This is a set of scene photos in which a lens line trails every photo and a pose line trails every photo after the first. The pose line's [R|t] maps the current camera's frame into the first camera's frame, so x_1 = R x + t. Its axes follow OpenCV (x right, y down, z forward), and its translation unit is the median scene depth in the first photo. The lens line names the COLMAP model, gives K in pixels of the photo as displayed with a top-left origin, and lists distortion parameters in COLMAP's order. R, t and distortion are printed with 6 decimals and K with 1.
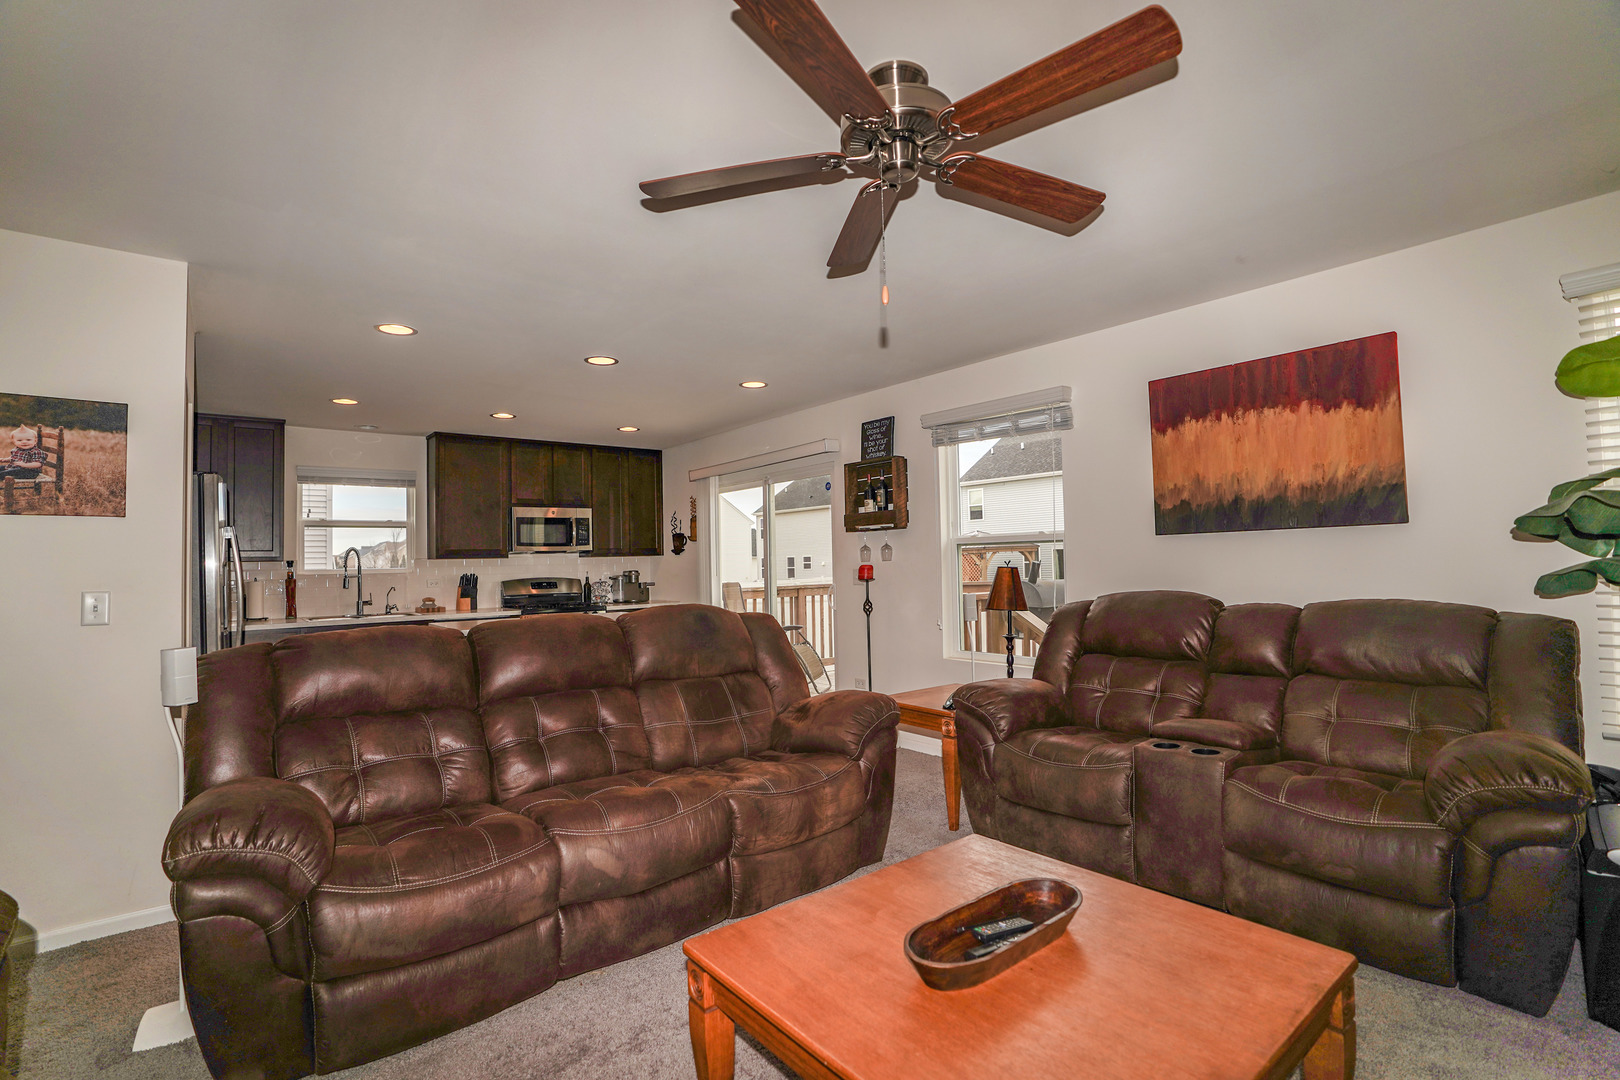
lens RADIAL K [[750.9, 0, 810.0], [0, 750.9, 540.0], [0, 0, 1]] dist [-0.073323, 0.033080]
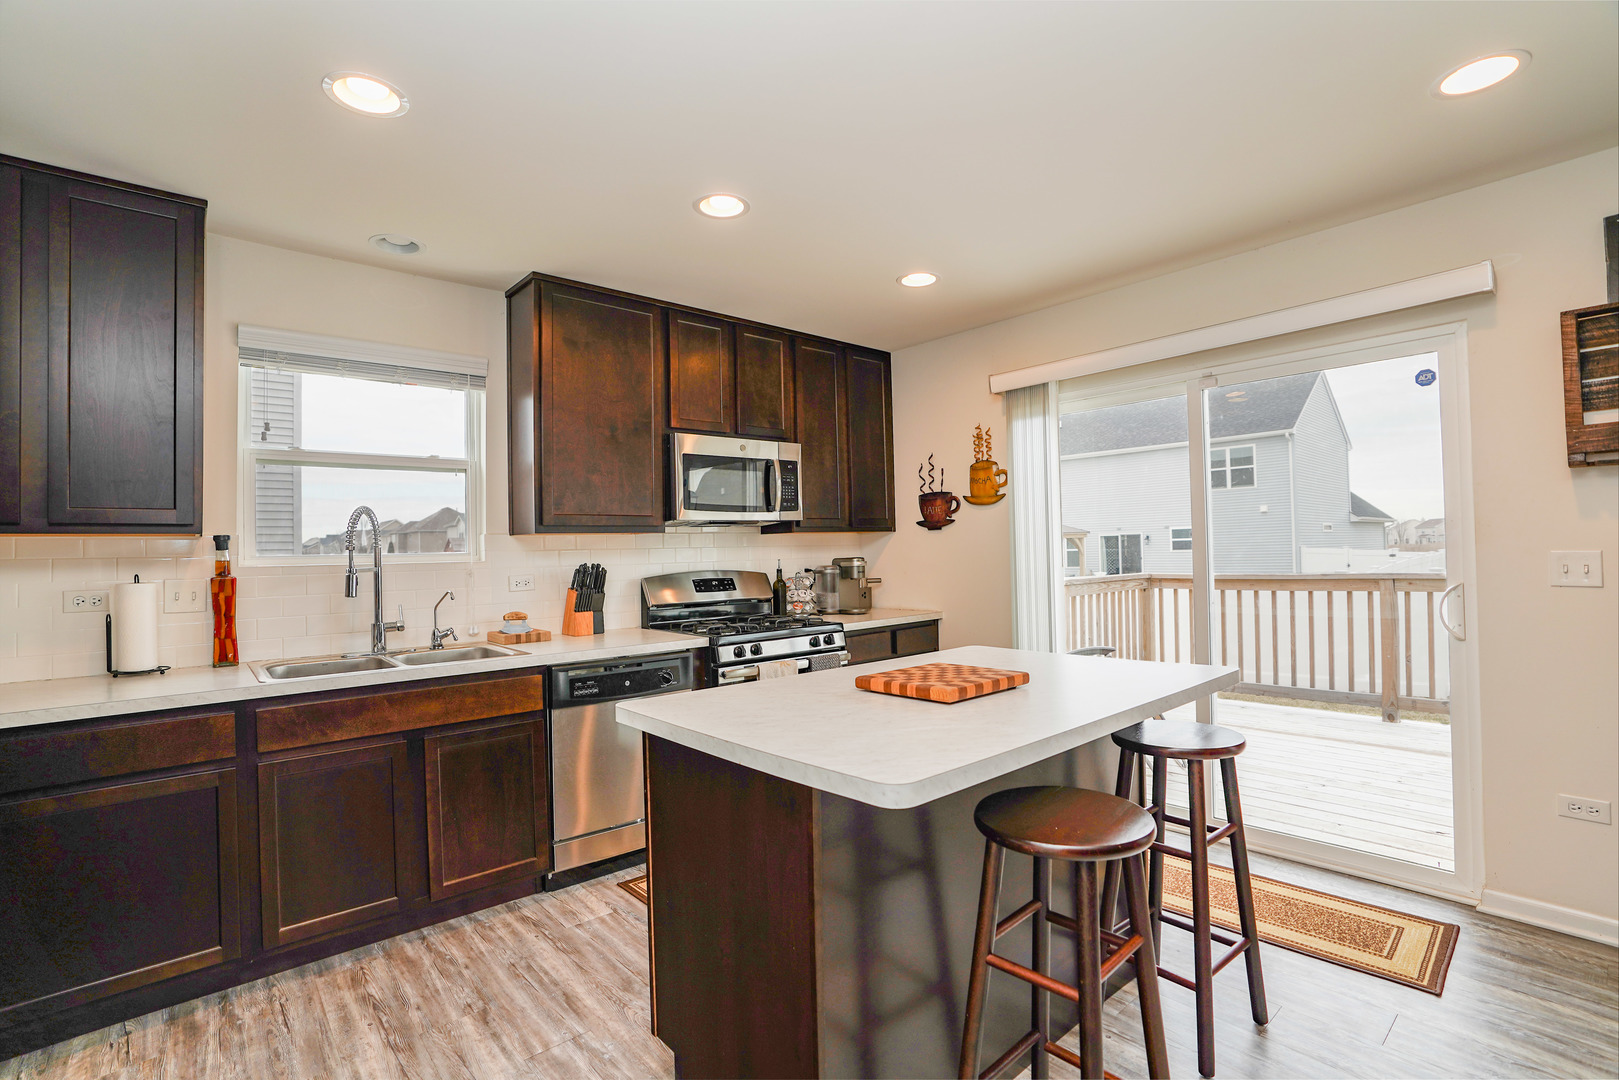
lens RADIAL K [[750.4, 0, 809.5], [0, 750.4, 540.0], [0, 0, 1]] dist [-0.073323, 0.033080]
pose [[0.998158, -0.000449, 0.060663, -0.337645], [-0.000168, 0.999948, 0.010156, 0.023922], [-0.060665, -0.010148, 0.998107, 0.474541]]
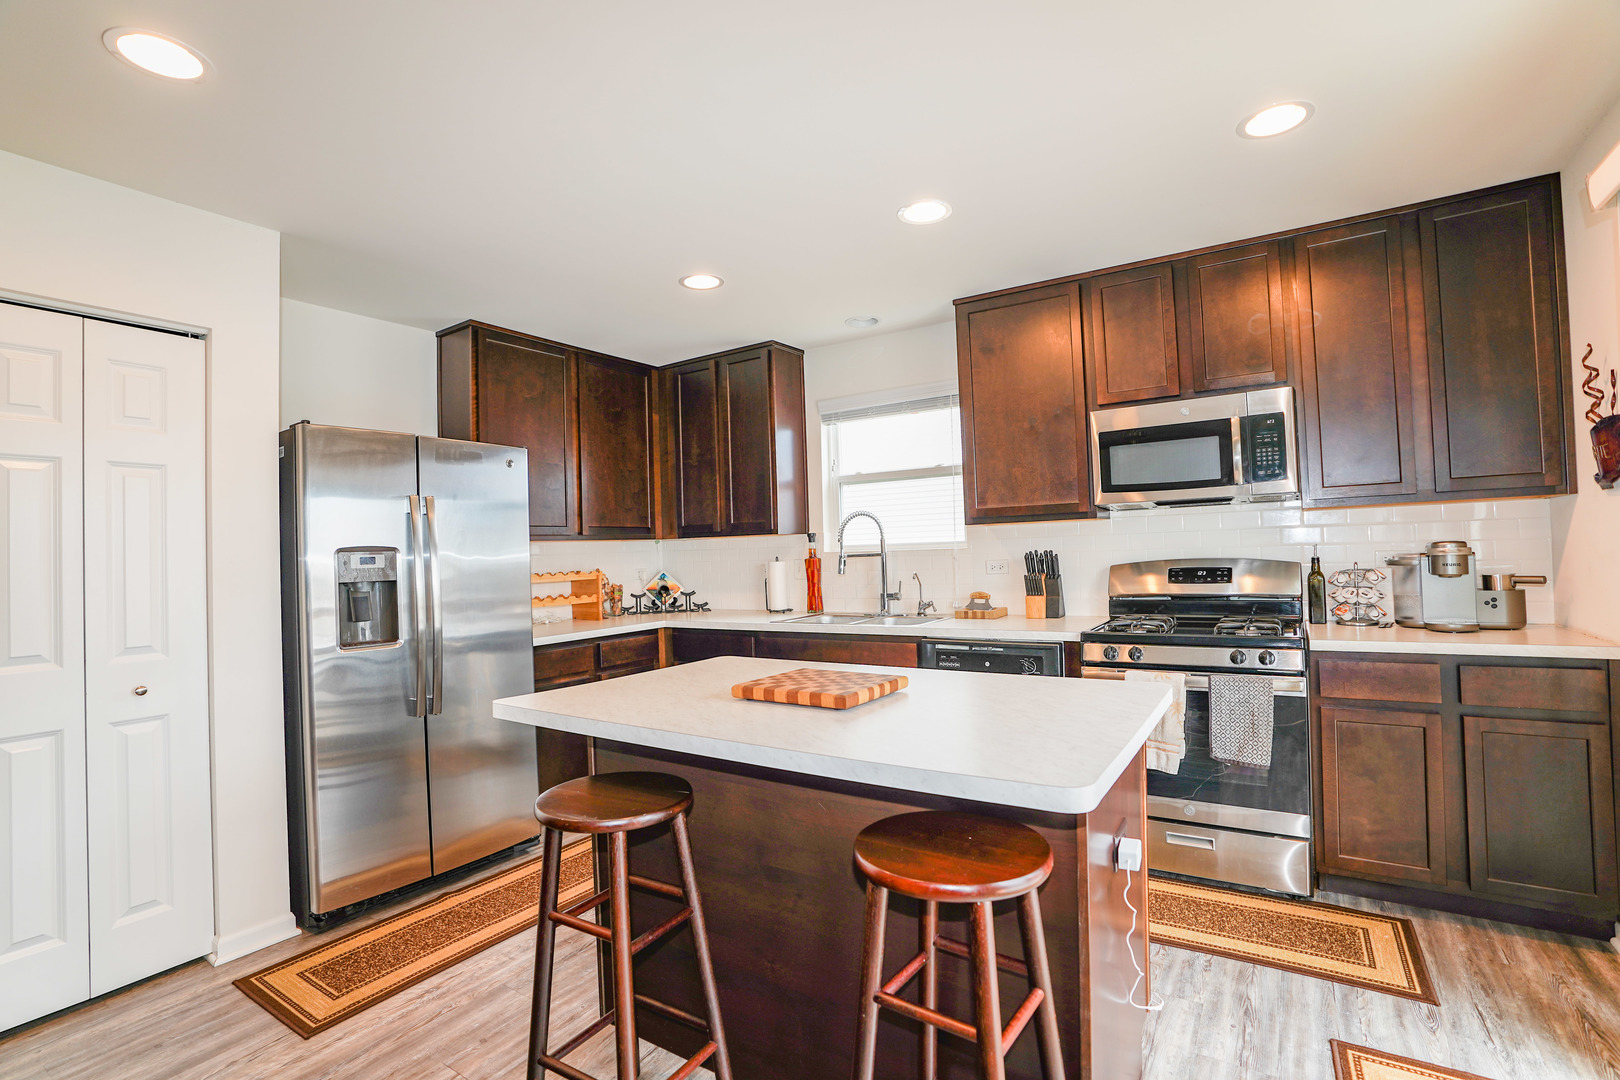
lens RADIAL K [[750.9, 0, 810.0], [0, 750.9, 540.0], [0, 0, 1]] dist [-0.073323, 0.033080]
pose [[0.338811, -0.000851, -0.940854, -0.013069], [0.053525, 0.998397, 0.018372, 0.019306], [0.939331, -0.056584, 0.338314, 0.654395]]
